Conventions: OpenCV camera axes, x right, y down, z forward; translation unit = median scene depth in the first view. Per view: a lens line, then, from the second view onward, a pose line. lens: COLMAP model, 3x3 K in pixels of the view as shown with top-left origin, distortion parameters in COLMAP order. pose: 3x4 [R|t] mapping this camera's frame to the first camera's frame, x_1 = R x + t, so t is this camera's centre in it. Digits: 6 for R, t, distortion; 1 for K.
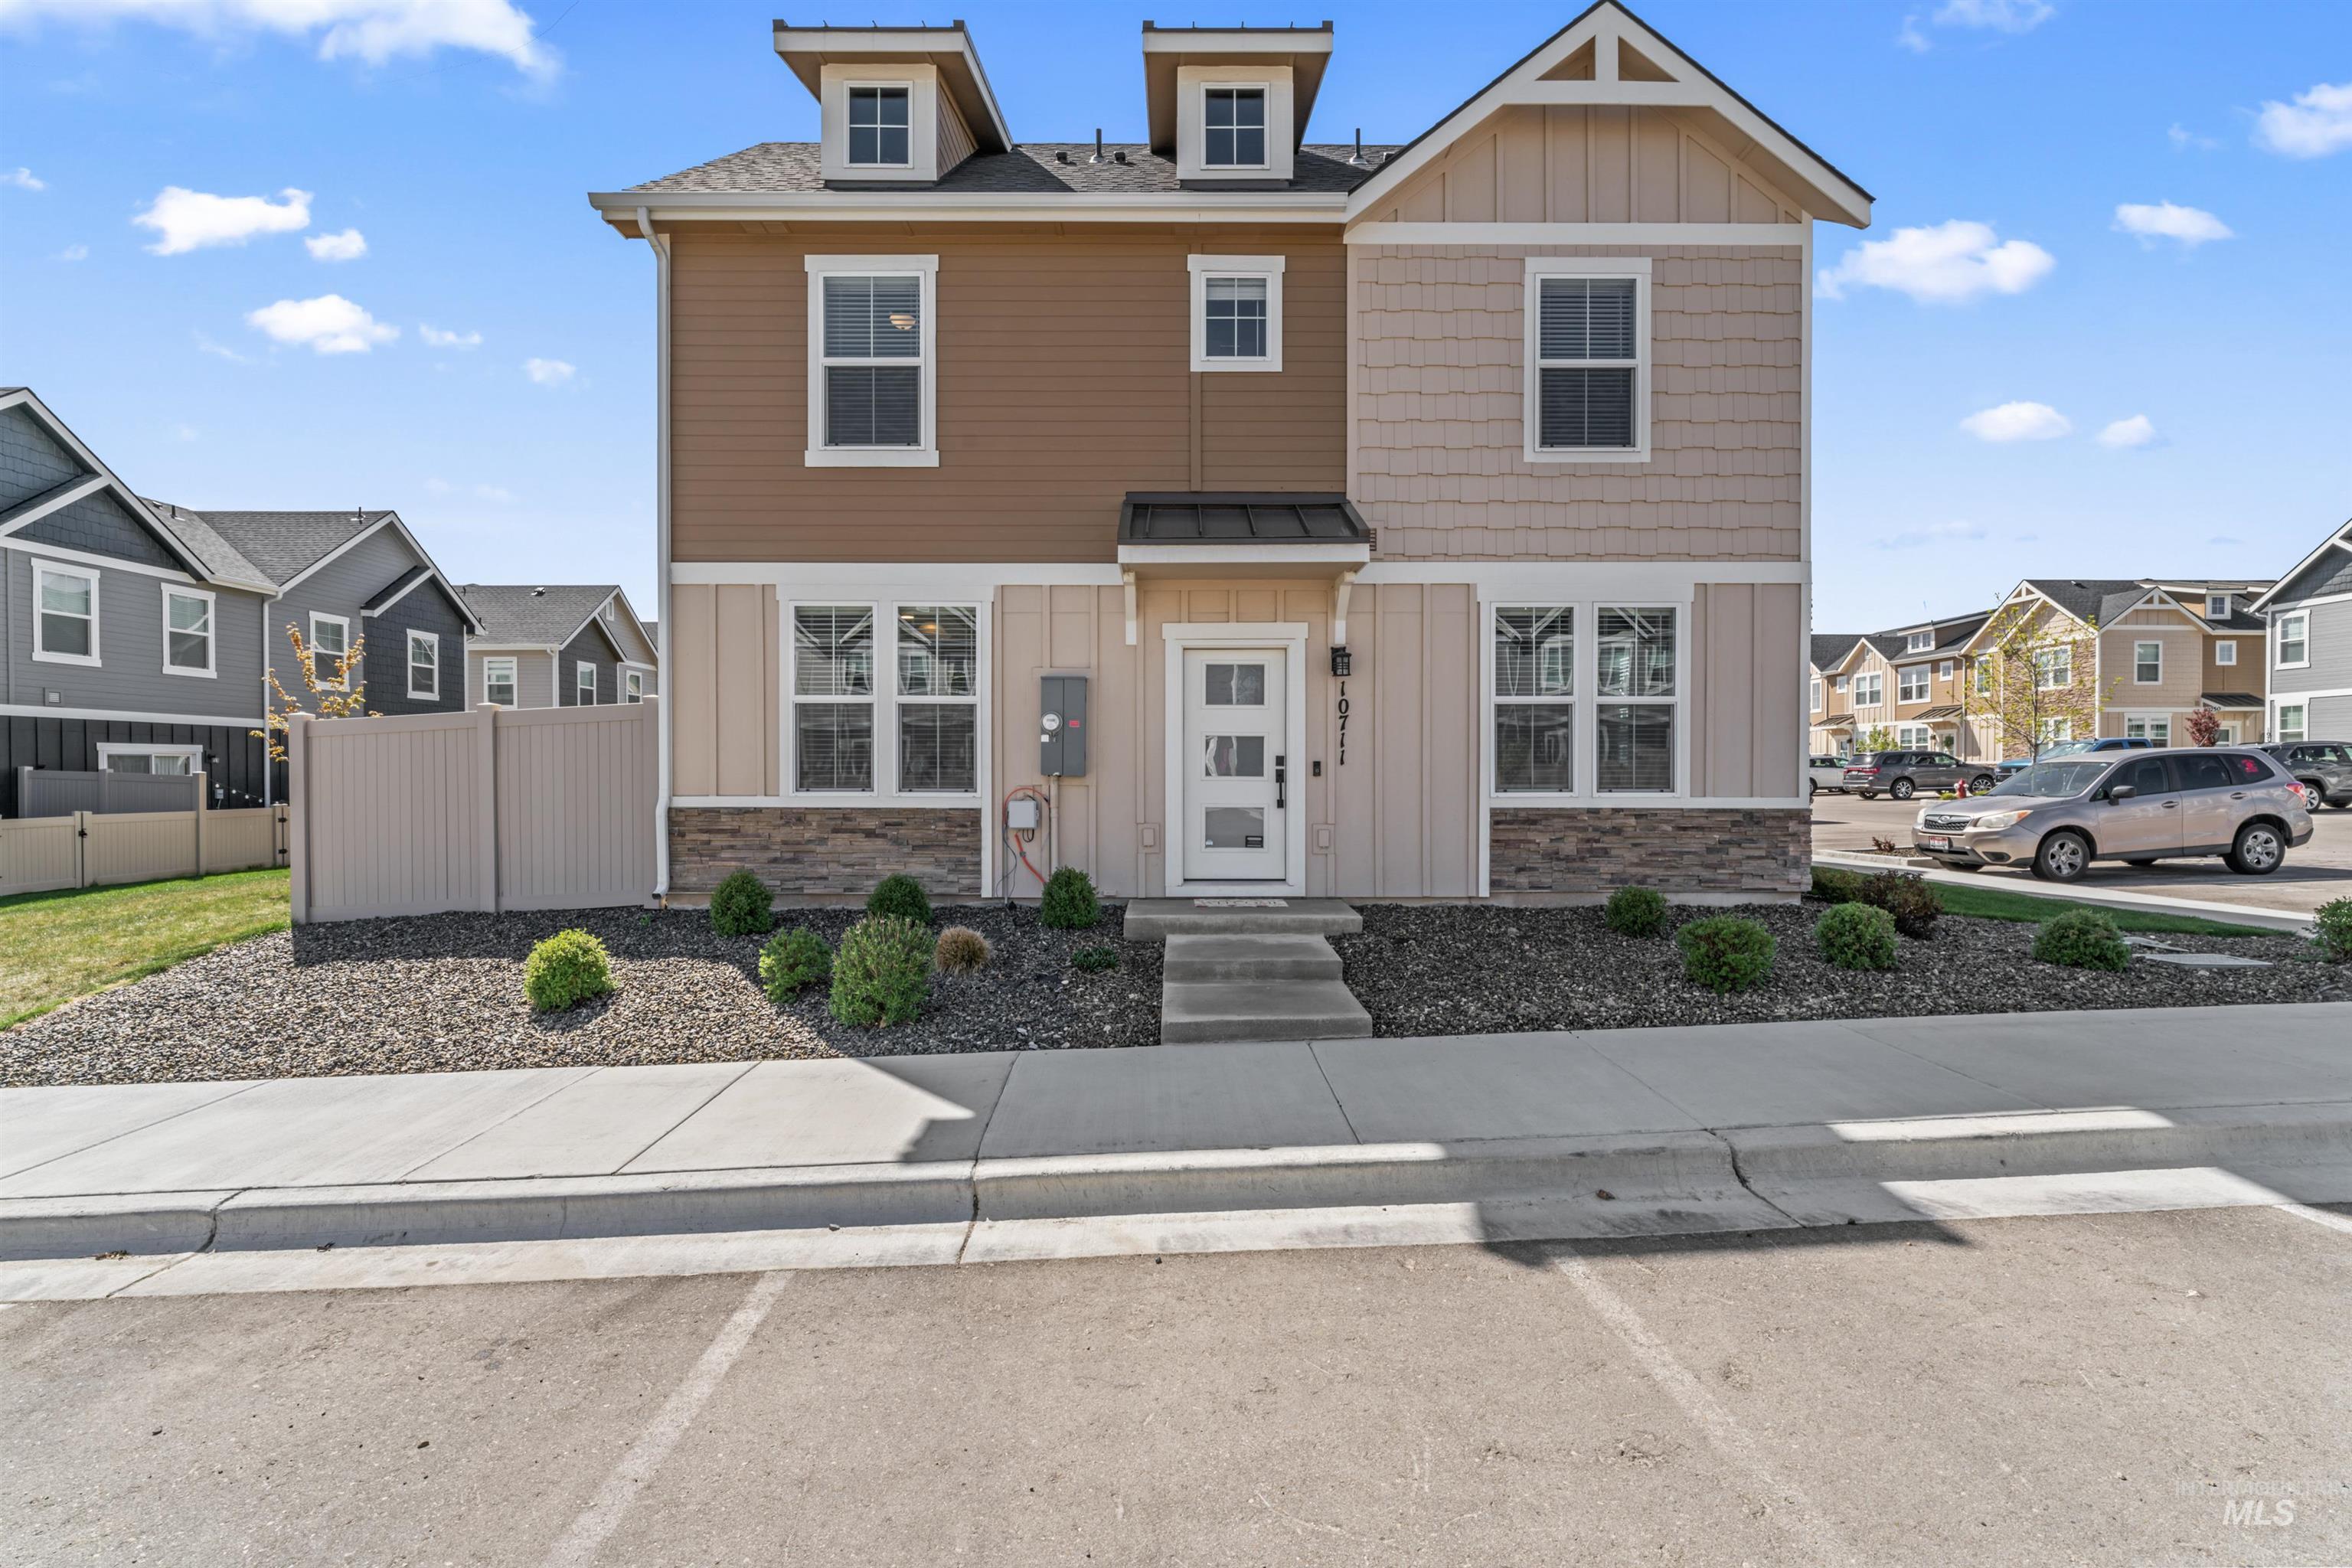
lens RADIAL K [[1013.5, 0, 1183.7], [0, 1013.5, 776.8], [0, 0, 1]] dist [-0.000492, -0.000612]
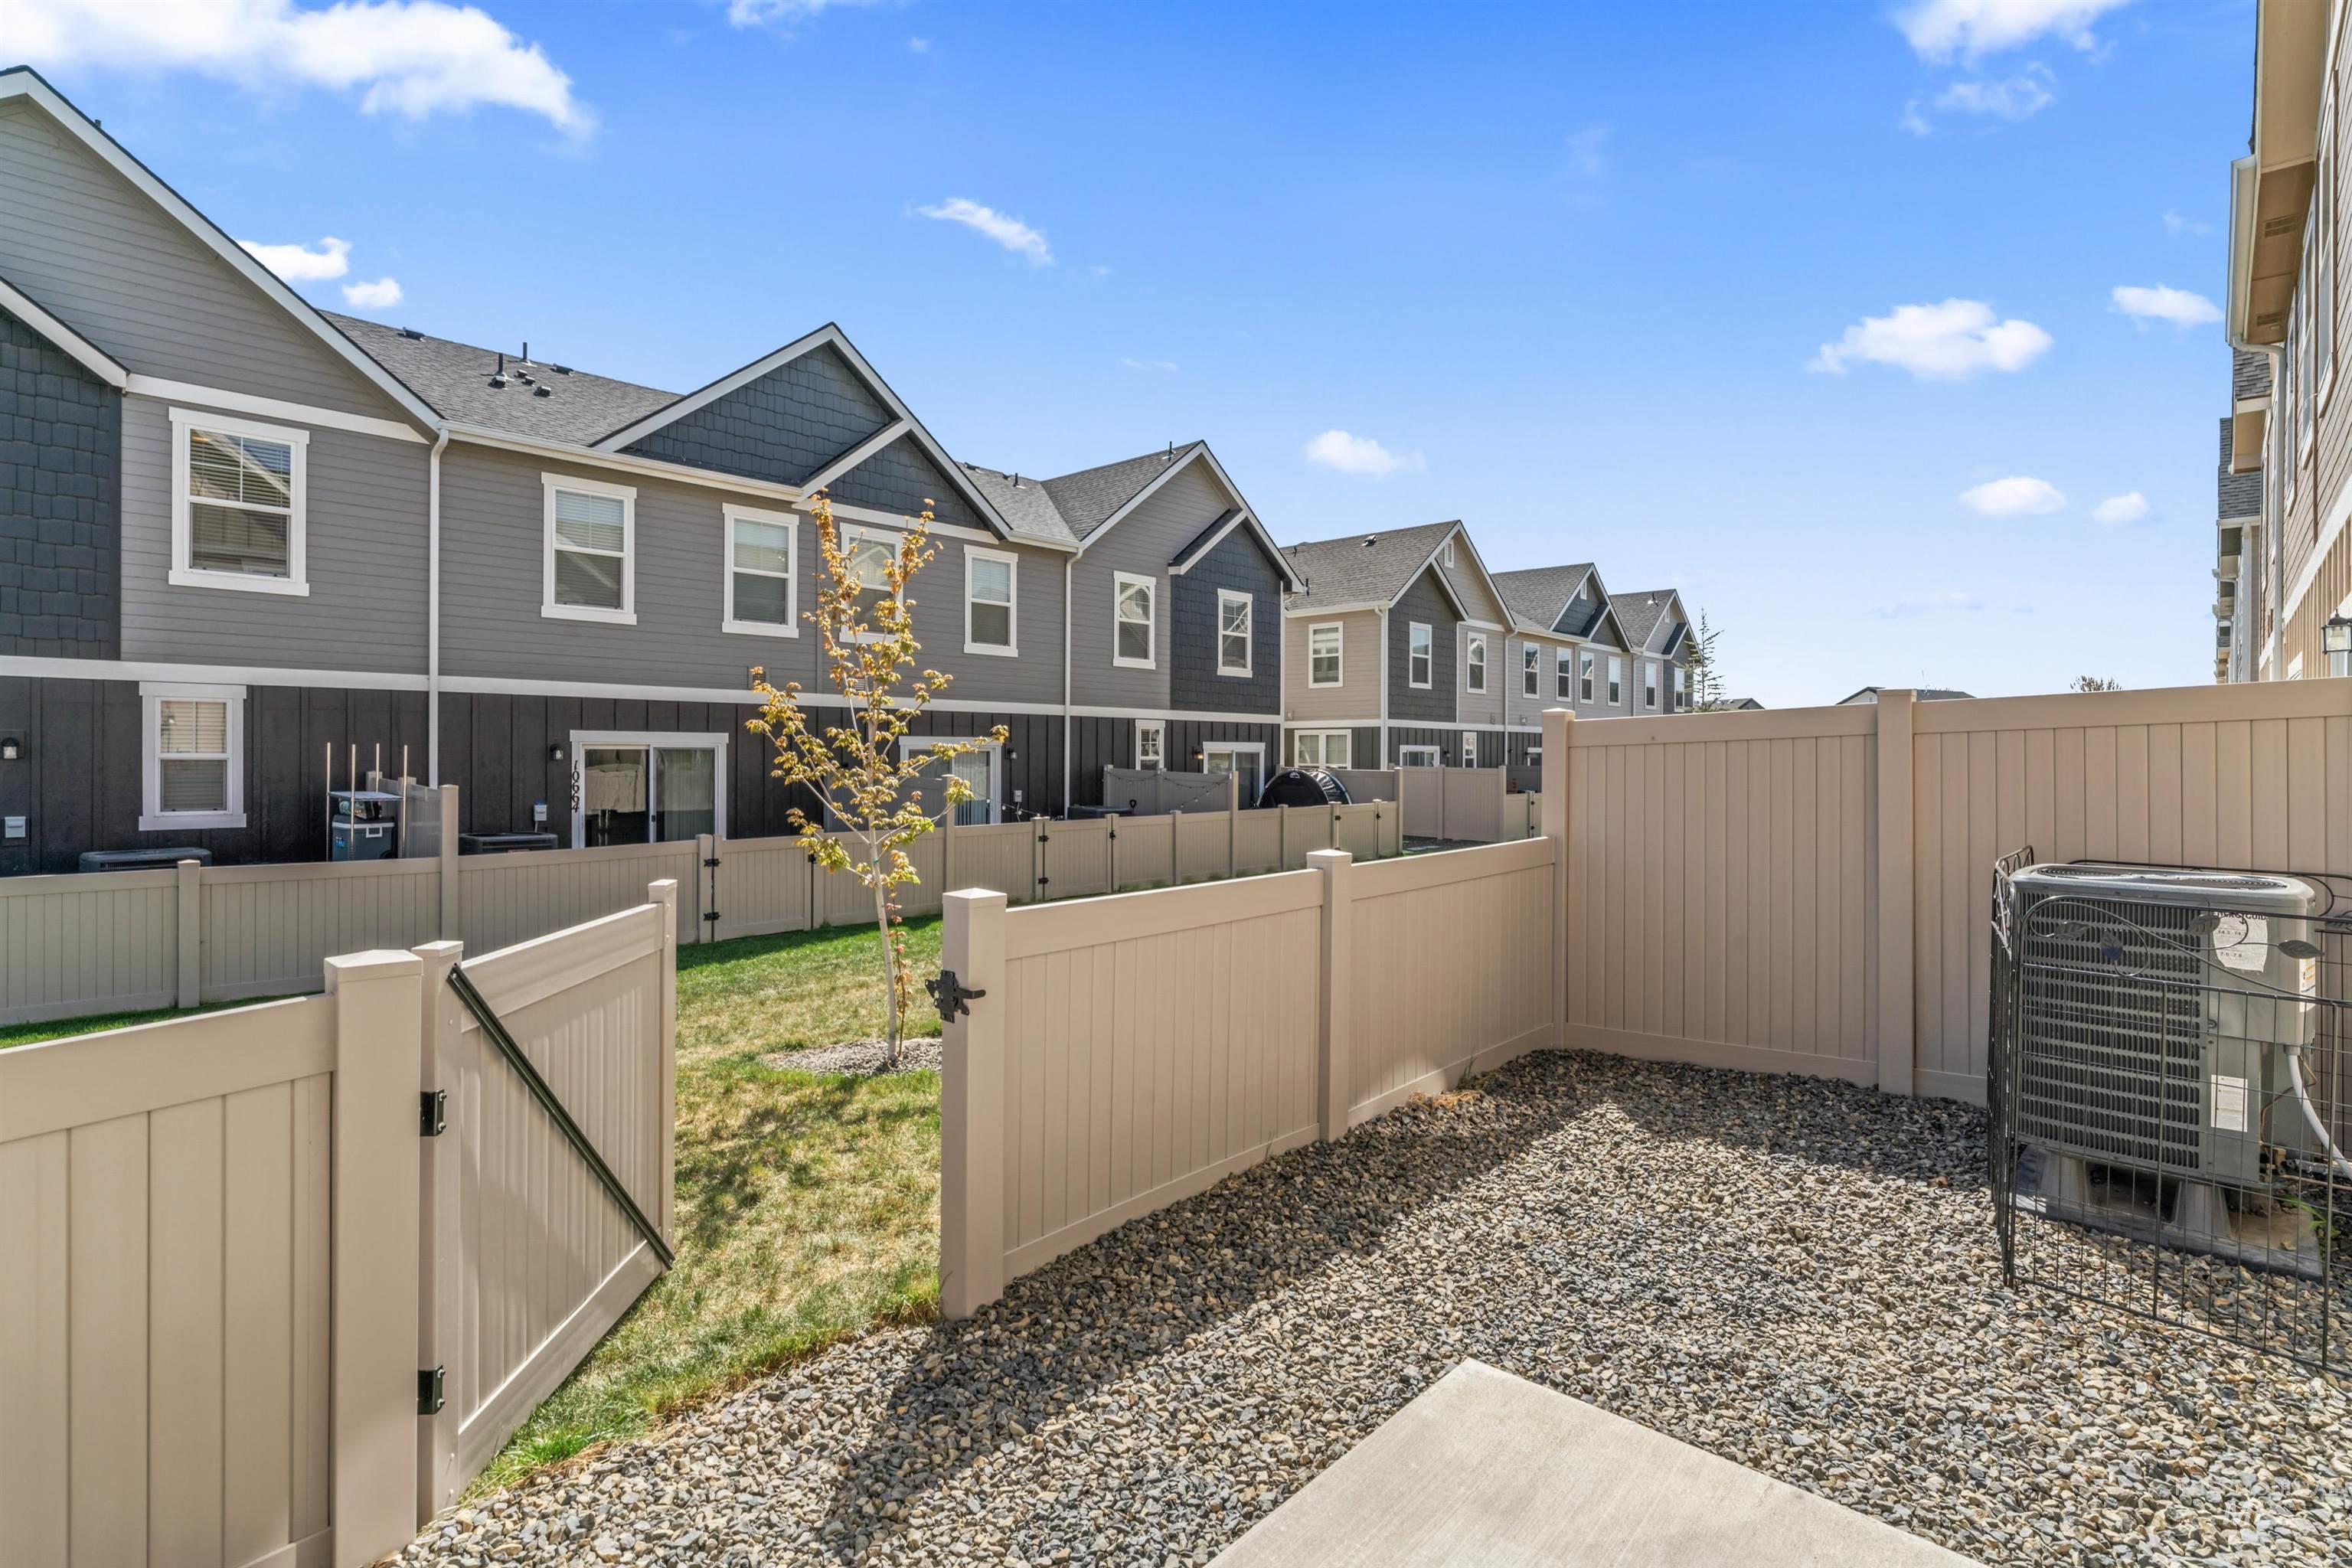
lens RADIAL K [[1042.7, 0, 1183.8], [0, 1042.7, 759.3], [0, 0, 1]] dist [-0.004095, -0.000293]
pose [[0.719473, 0.003185, -0.694513, -0.227721], [-0.005992, 0.999981, -0.001621, -0.011081], [0.694494, 0.005327, 0.719479, 0.411844]]
